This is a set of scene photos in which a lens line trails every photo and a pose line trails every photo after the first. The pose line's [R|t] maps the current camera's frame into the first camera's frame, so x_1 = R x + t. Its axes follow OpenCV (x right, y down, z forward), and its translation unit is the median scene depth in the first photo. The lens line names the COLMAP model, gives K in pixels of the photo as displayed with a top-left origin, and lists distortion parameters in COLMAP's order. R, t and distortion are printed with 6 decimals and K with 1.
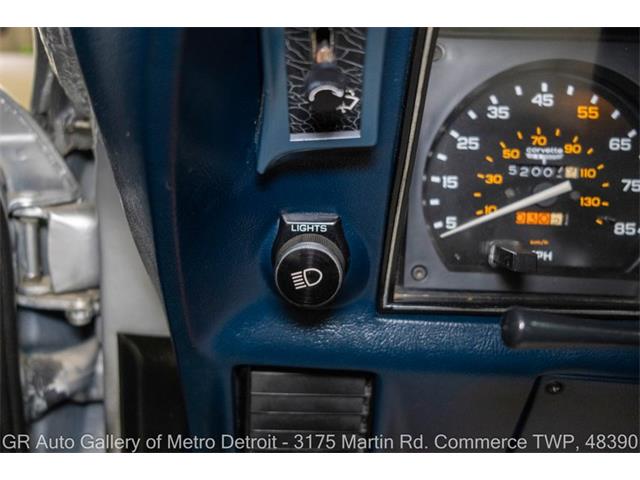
lens RADIAL K [[584.2, 0, 321.7], [0, 584.2, 219.5], [0, 0, 1]] dist [0.006328, -0.014152]
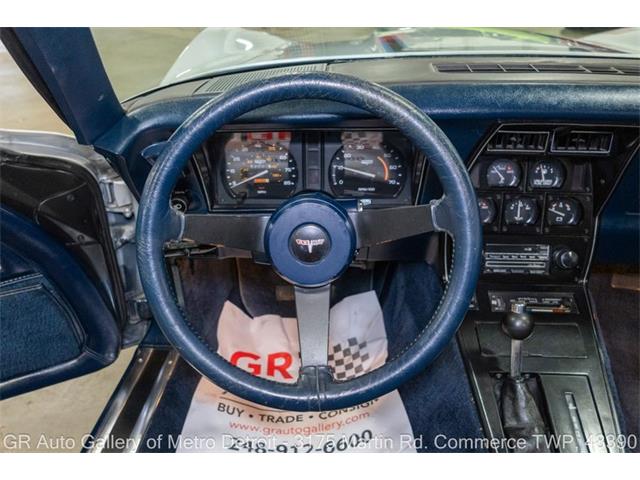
lens RADIAL K [[499.3, 0, 320.6], [0, 499.3, 225.6], [0, 0, 1]] dist [0.011291, 0.007025]
pose [[0.998268, -0.039300, -0.043776, 0.746350], [0.048717, 0.969383, 0.240672, -0.378954], [0.032977, -0.242388, 0.969619, -1.606102]]
